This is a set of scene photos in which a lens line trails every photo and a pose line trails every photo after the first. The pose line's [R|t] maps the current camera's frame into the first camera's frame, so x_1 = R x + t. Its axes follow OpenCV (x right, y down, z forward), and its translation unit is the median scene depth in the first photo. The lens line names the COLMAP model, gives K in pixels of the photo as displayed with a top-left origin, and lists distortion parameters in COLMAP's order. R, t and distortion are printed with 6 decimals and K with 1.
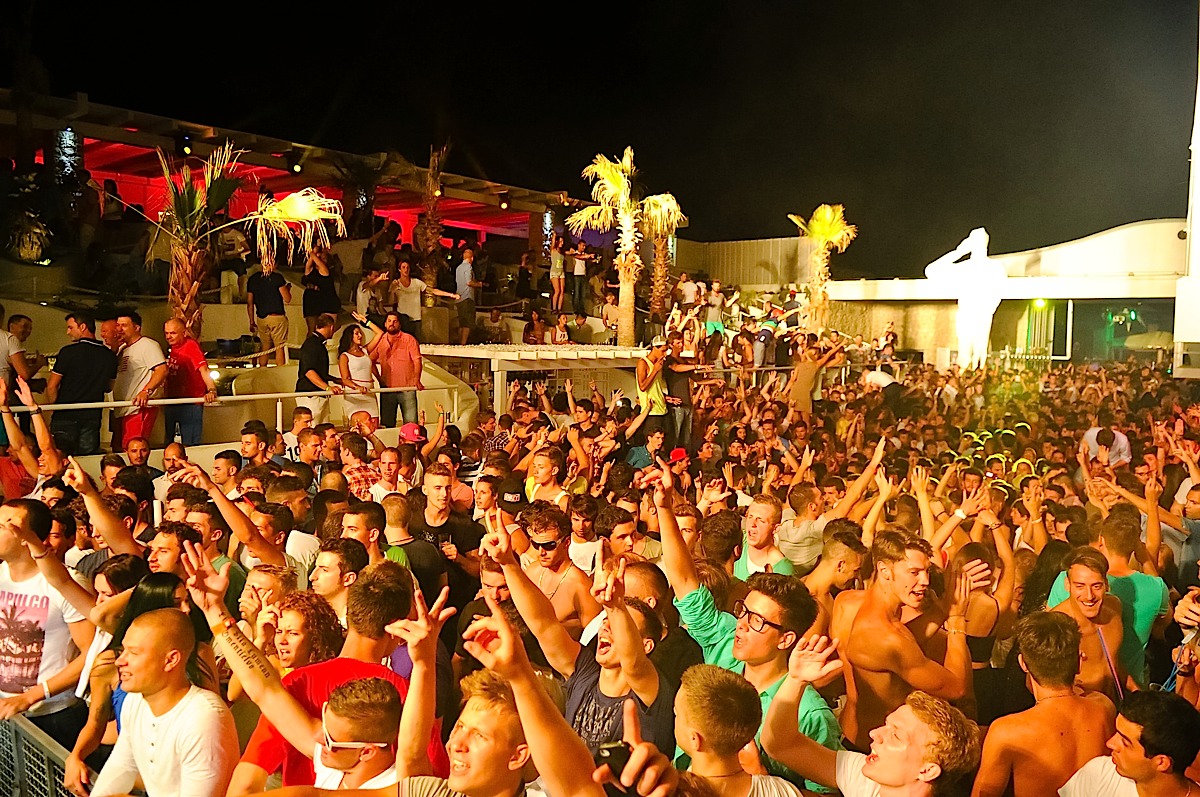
lens RADIAL K [[939.6, 0, 600.0], [0, 939.6, 398.5], [0, 0, 1]] dist [0.027568, -0.084093]
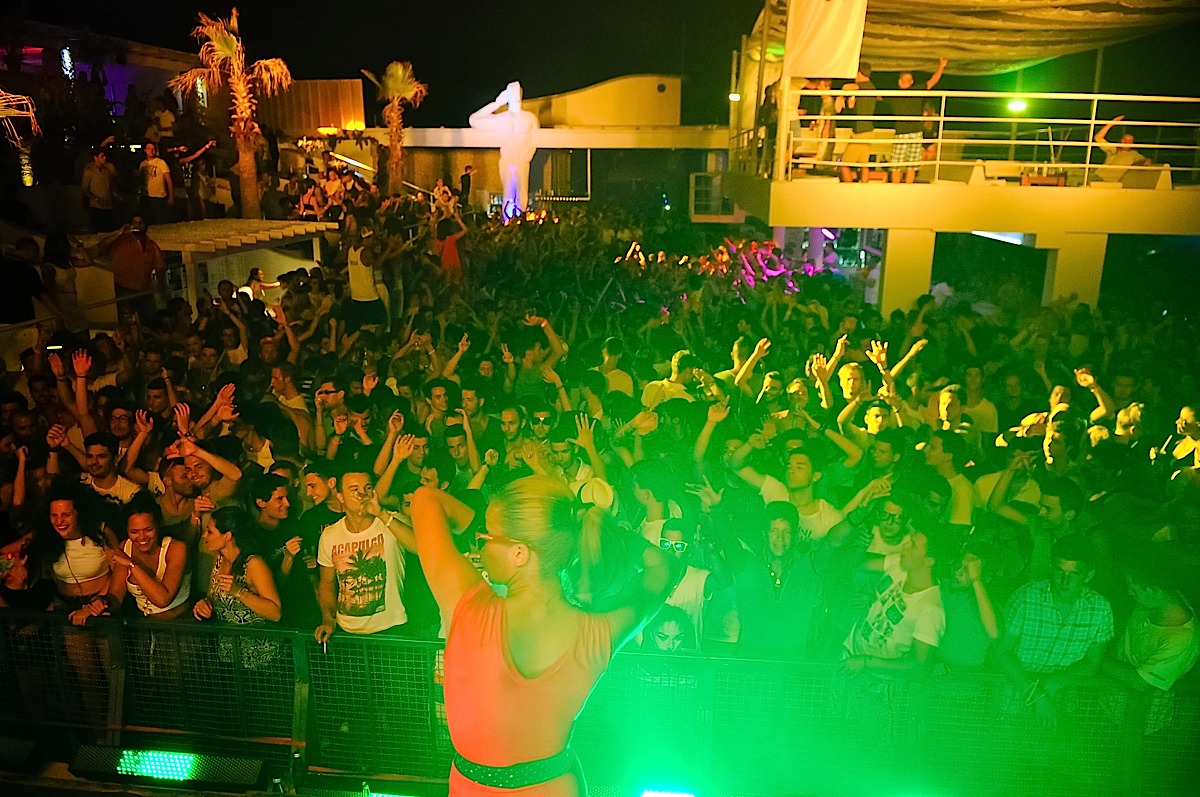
lens RADIAL K [[939.6, 0, 600.0], [0, 939.6, 398.5], [0, 0, 1]] dist [0.027568, -0.084093]
pose [[0.856249, -0.138263, 0.497717, -0.179096], [0.044608, 0.979706, 0.195415, -0.045859], [-0.514634, -0.145122, 0.845039, -0.056332]]
